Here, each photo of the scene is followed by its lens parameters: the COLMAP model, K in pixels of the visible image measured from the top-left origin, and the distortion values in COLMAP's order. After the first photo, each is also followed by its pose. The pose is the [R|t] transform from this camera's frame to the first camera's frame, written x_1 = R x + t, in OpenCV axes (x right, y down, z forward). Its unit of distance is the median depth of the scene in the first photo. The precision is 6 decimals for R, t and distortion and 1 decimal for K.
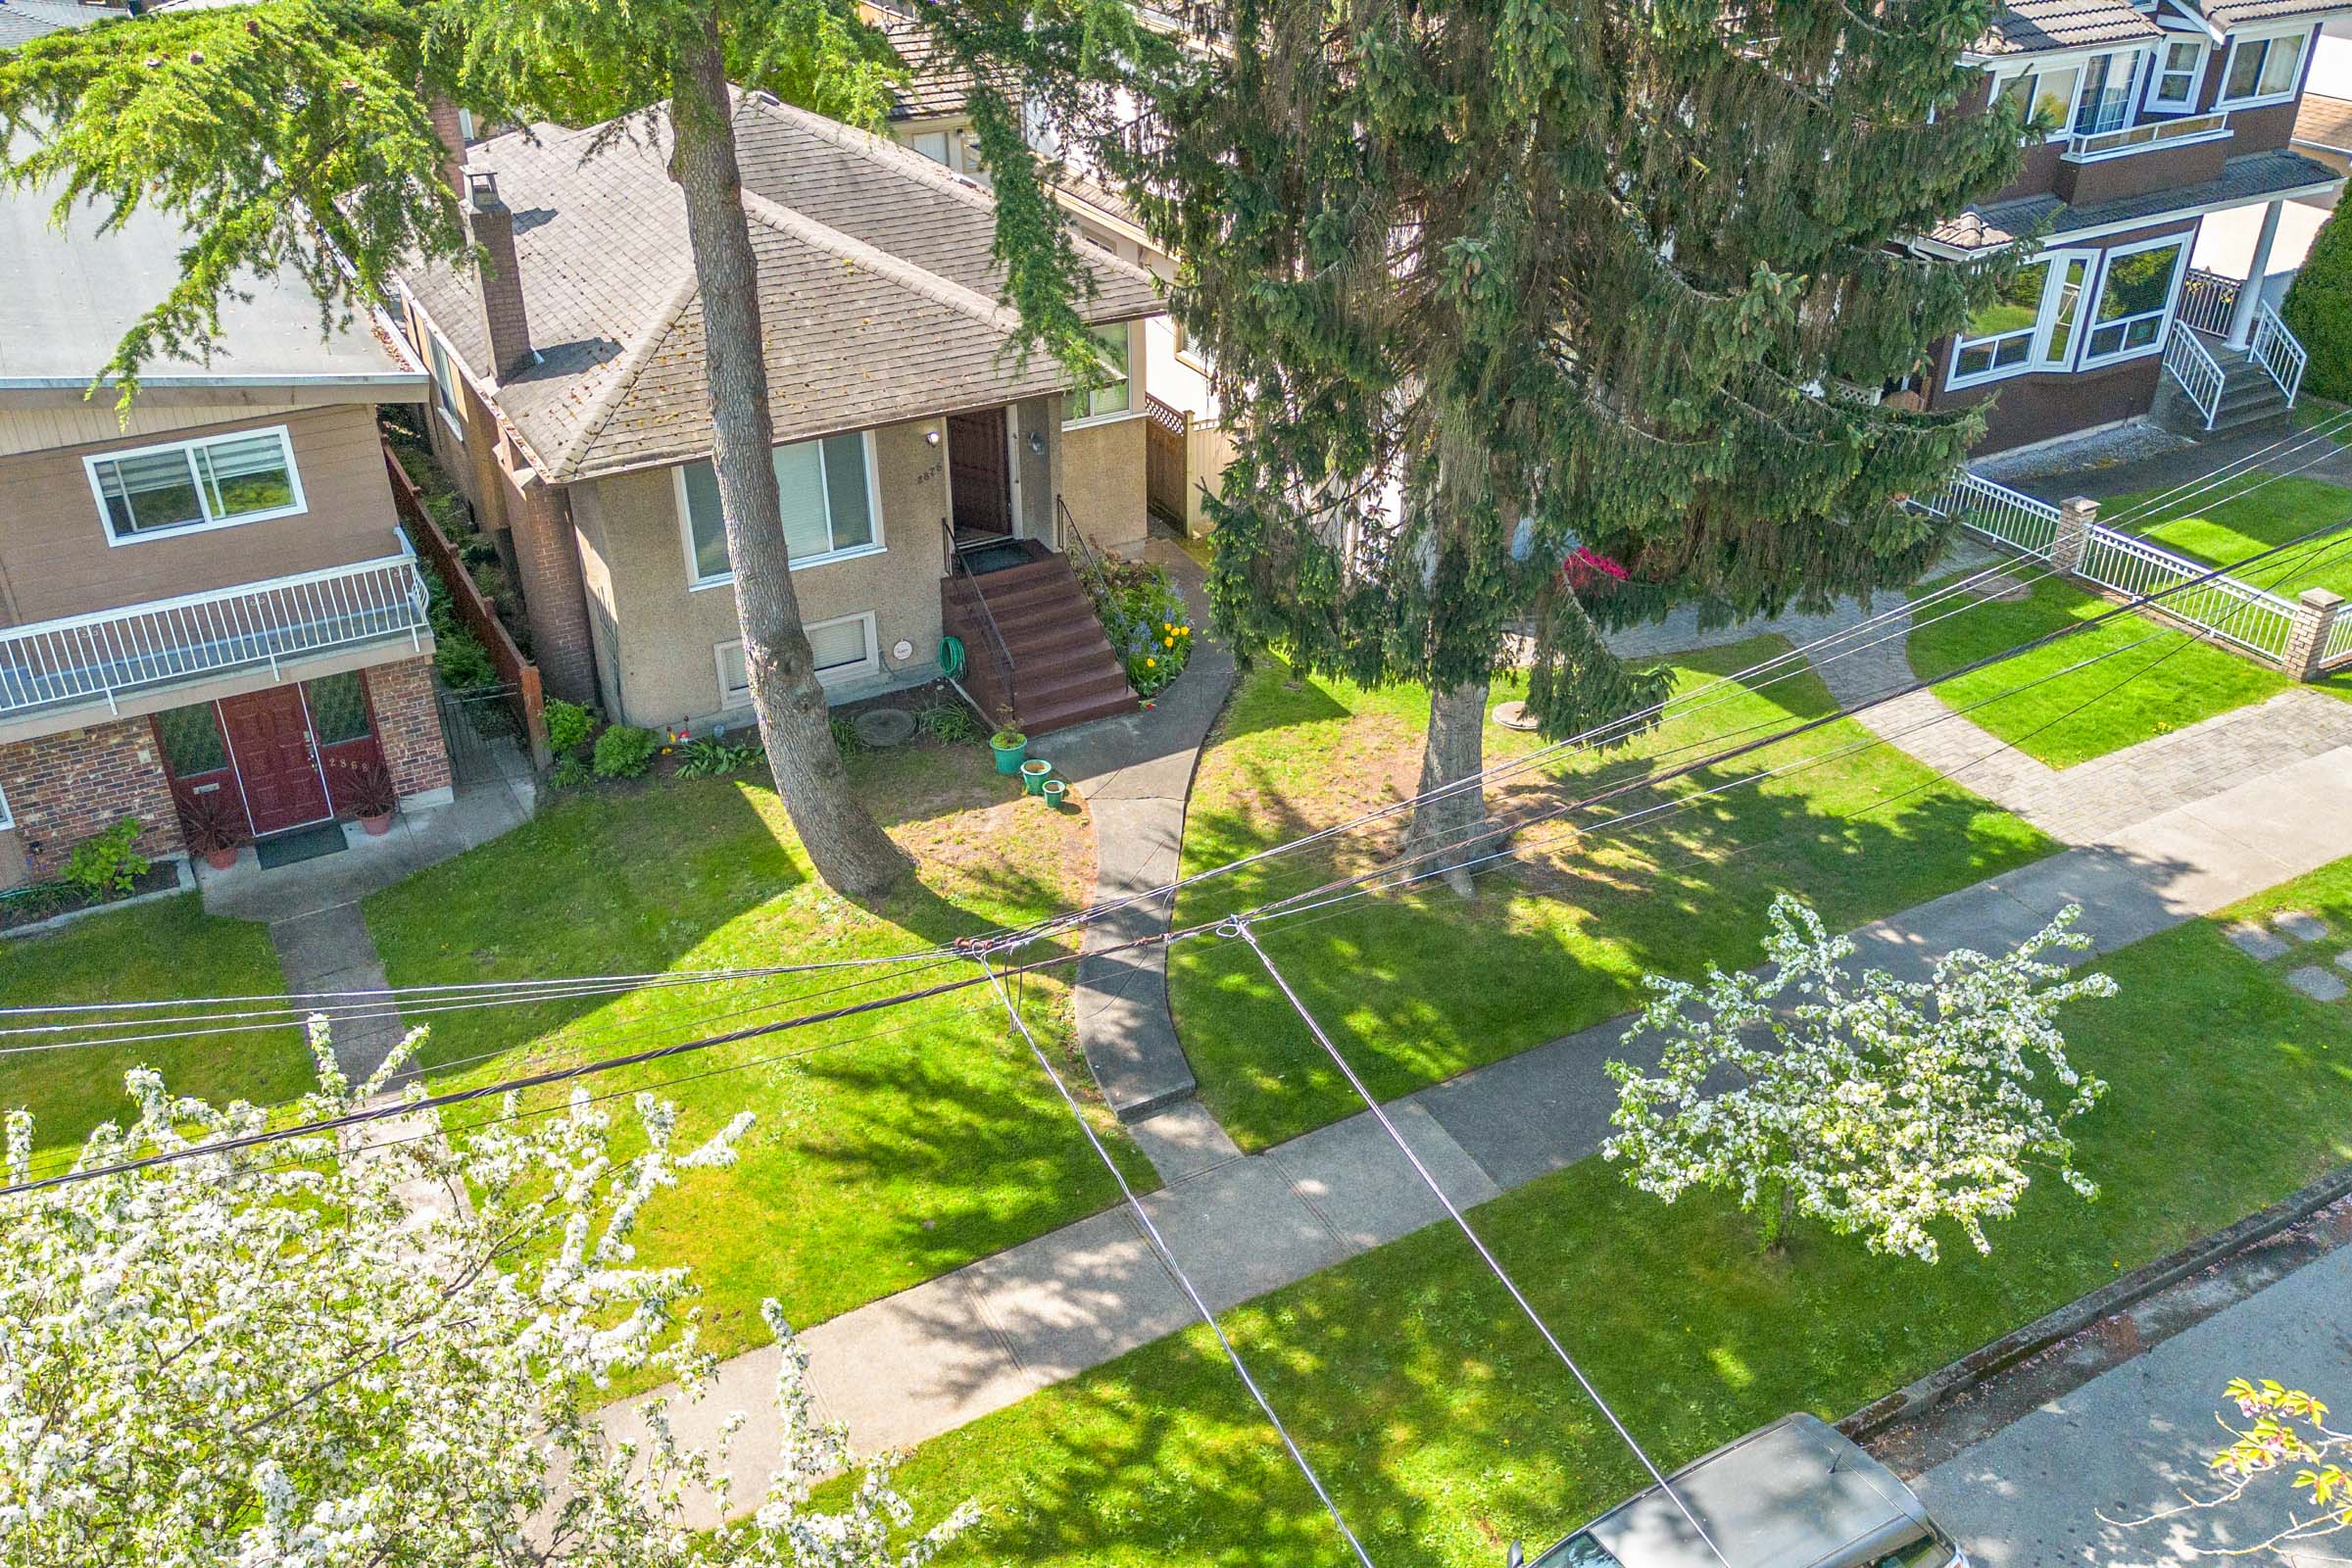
lens RADIAL K [[1888.9, 0, 1176.0], [0, 1888.9, 784.0], [0, 0, 1]] dist [0.102247, -0.123191]
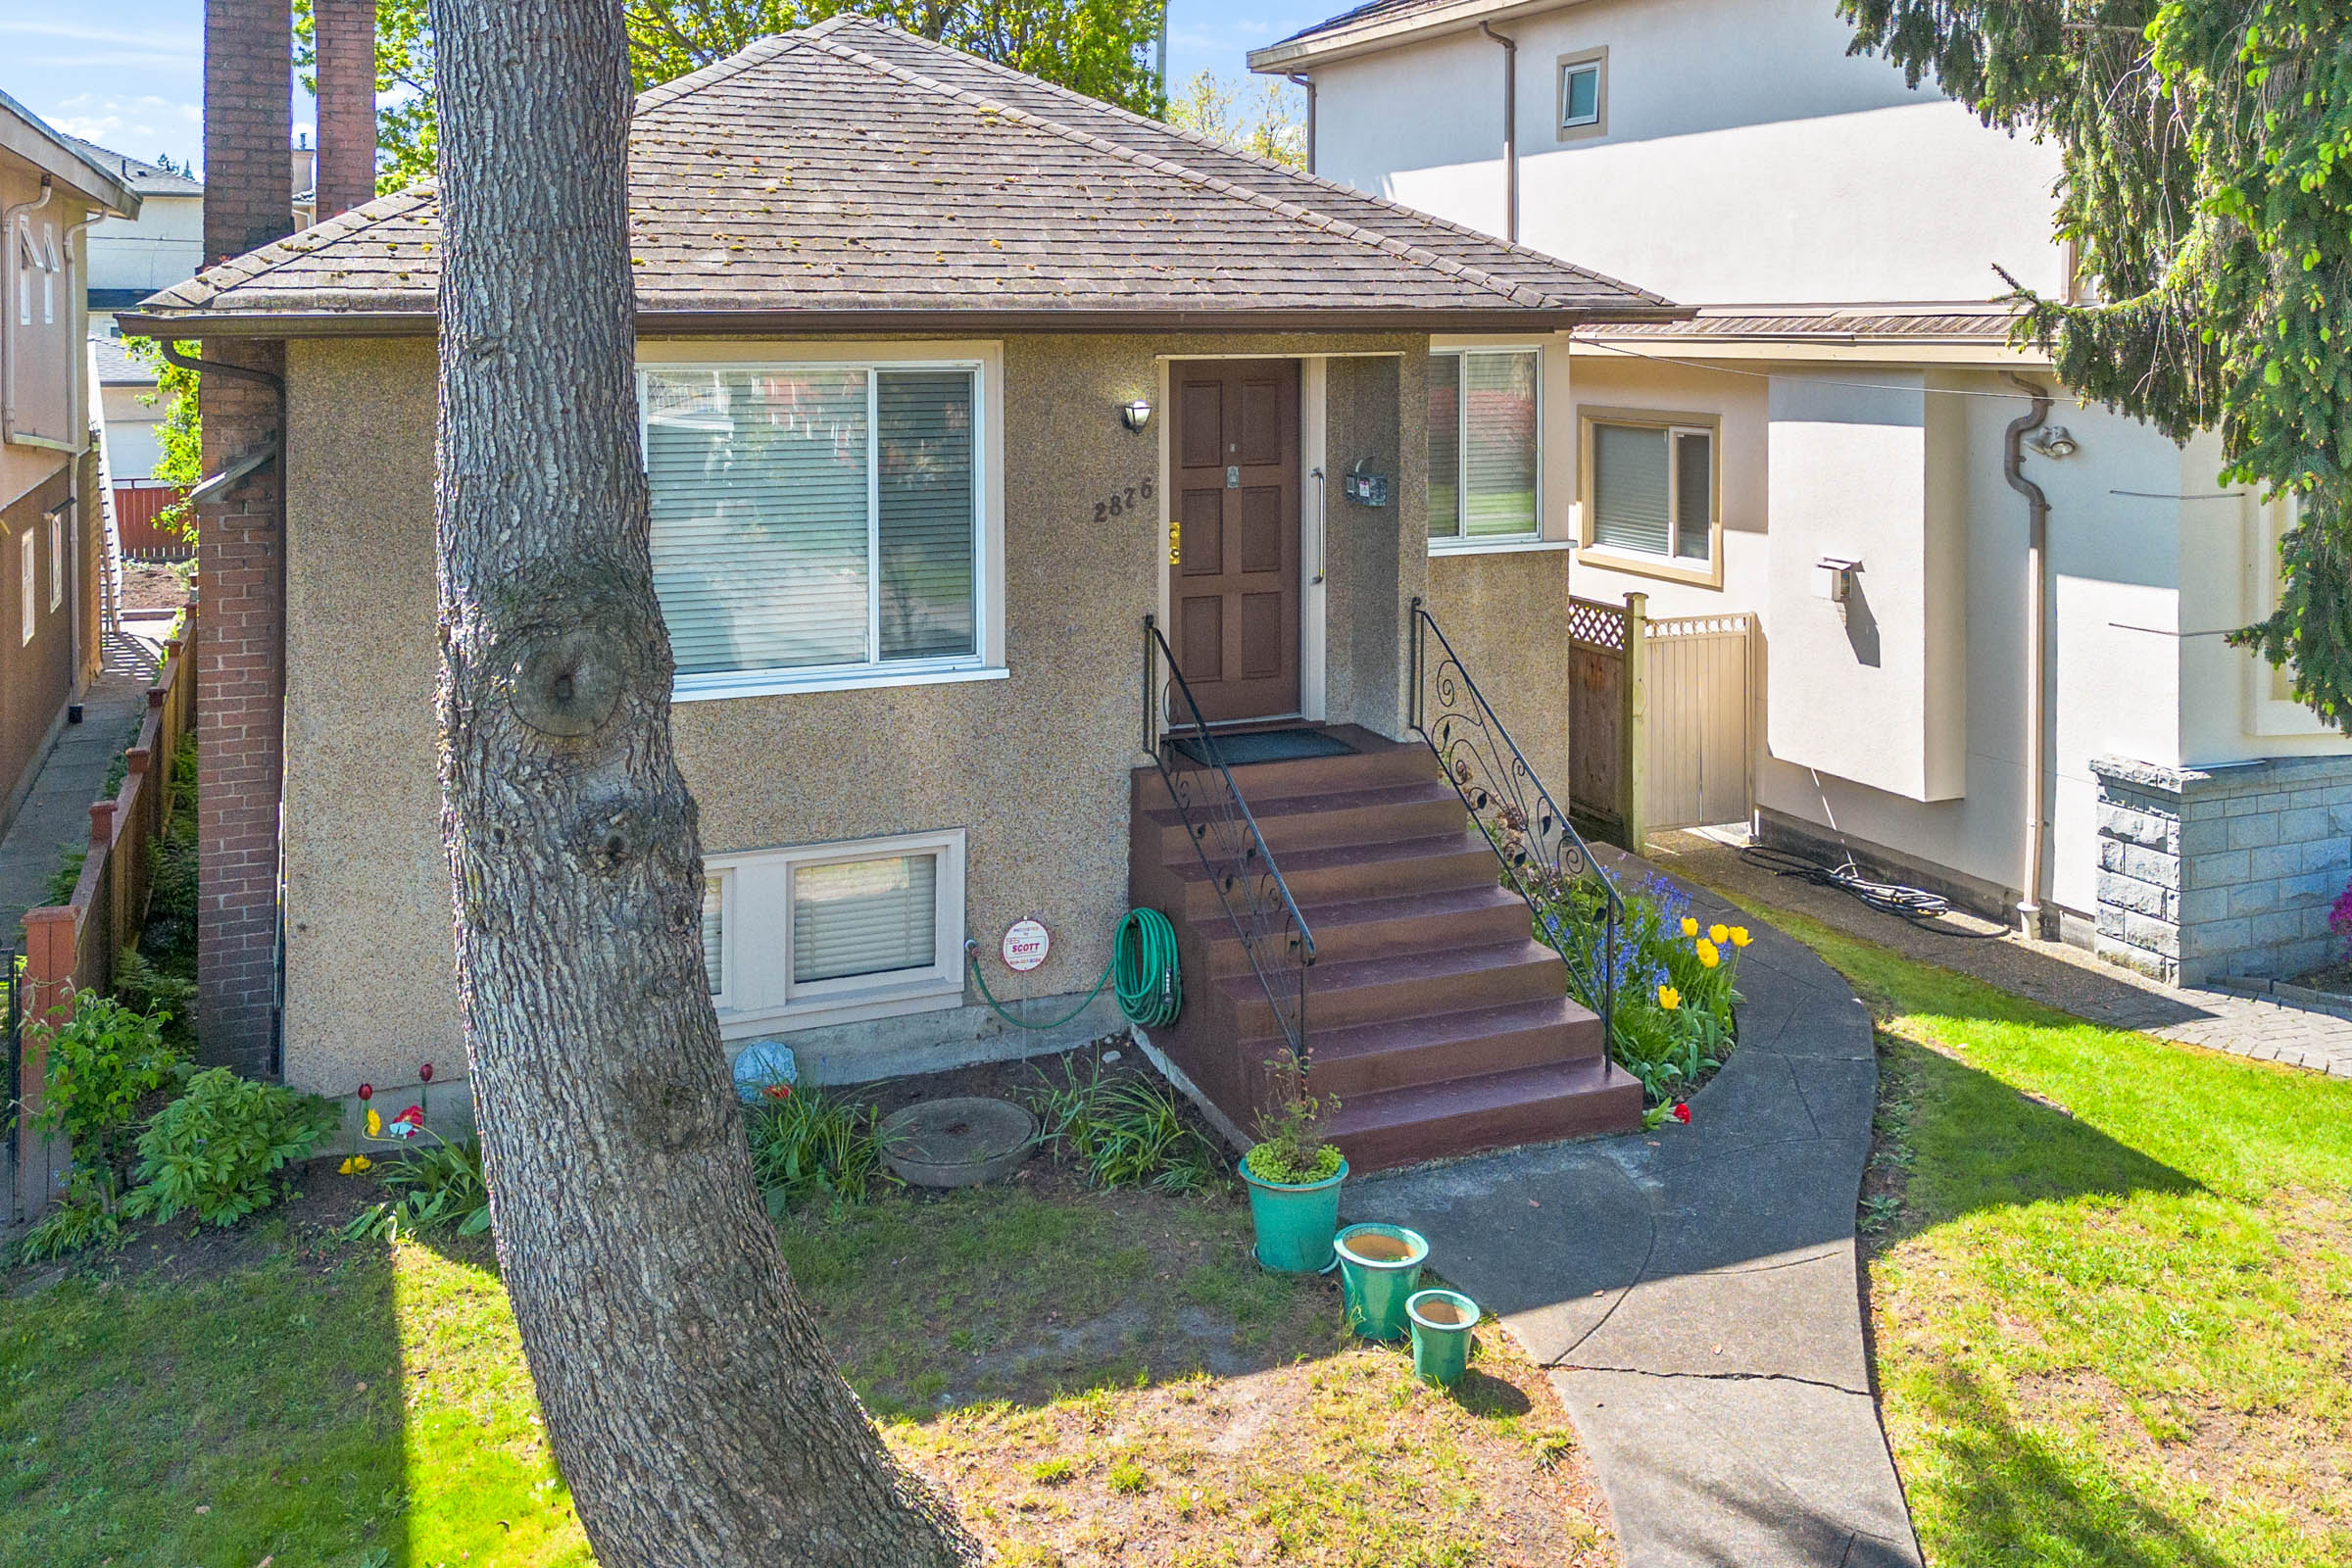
lens RADIAL K [[2073.1, 0, 1173.6], [0, 2073.1, 362.3], [0, 0, 1]] dist [0.071196, -0.050782]
pose [[0.993425, 0.001705, -0.114472, -0.072700], [-0.056851, 0.875241, -0.480335, 0.035023], [0.099372, 0.483685, 0.869583, 0.645077]]
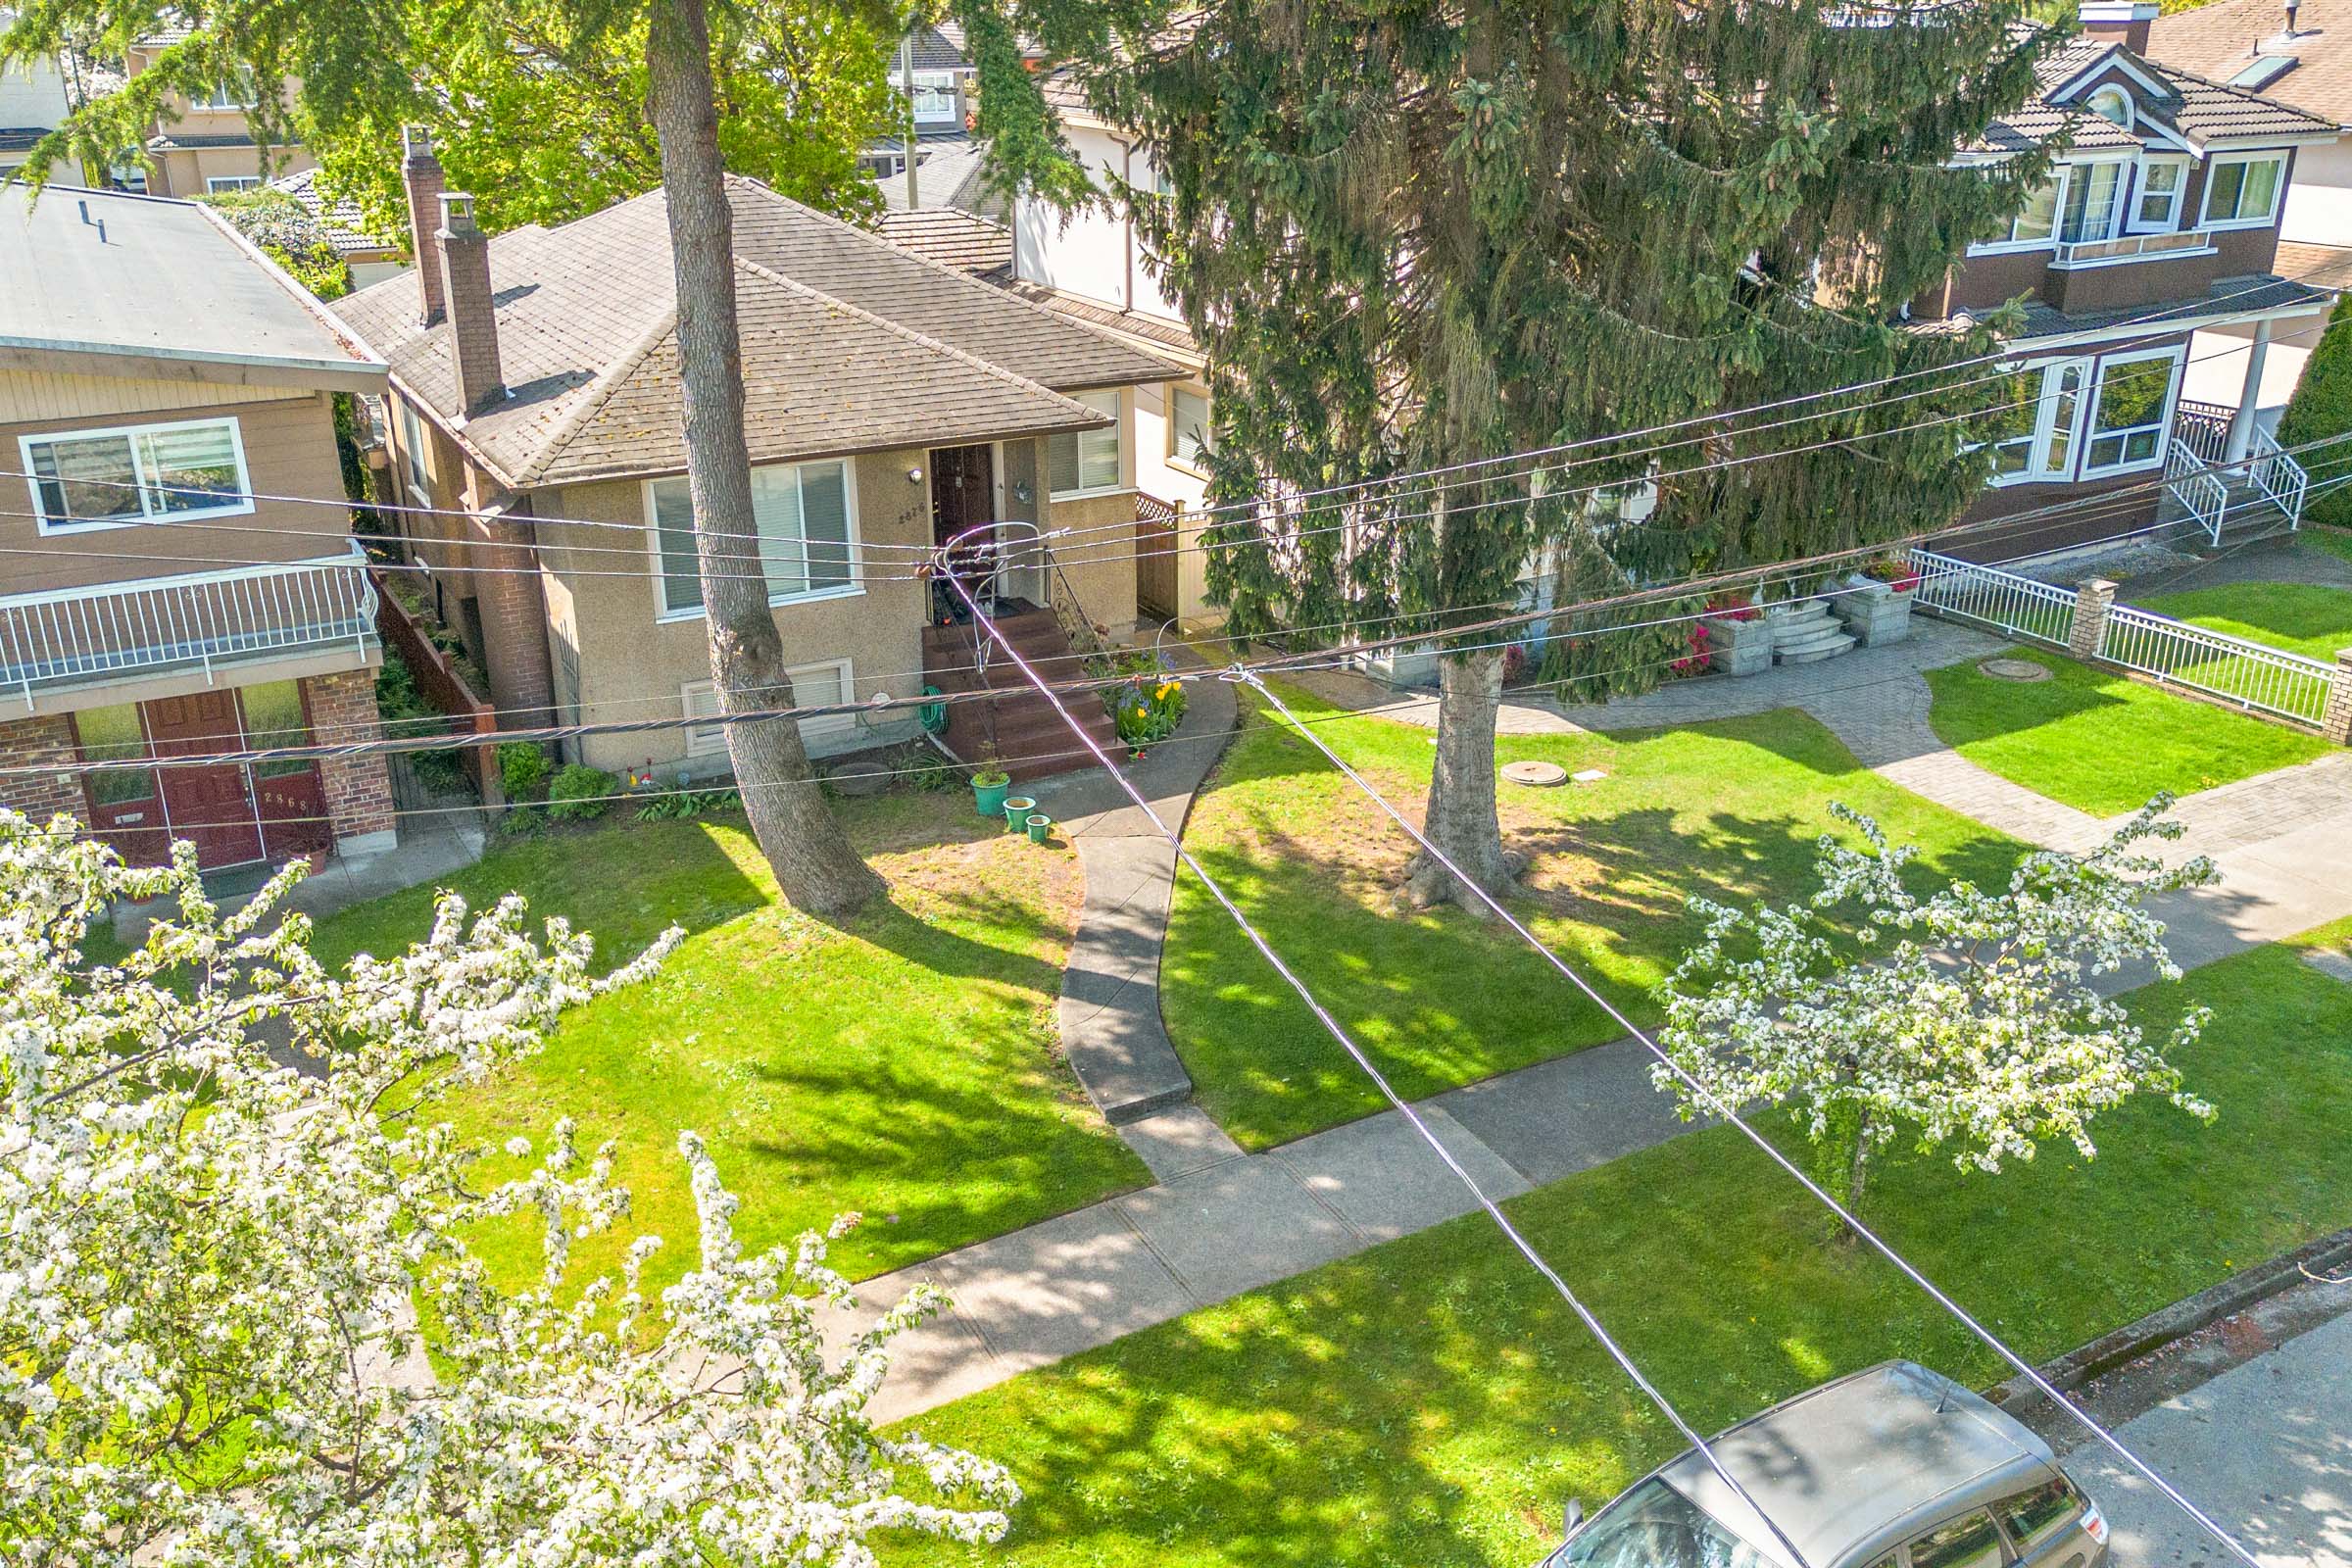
lens RADIAL K [[1893.9, 0, 1175.1], [0, 1893.9, 796.6], [0, 0, 1]] dist [0.098015, -0.115554]
pose [[0.999980, -0.003844, 0.004978, -0.001586], [0.004510, 0.989901, -0.141692, 0.128367], [-0.004383, 0.141711, 0.989898, 0.070186]]
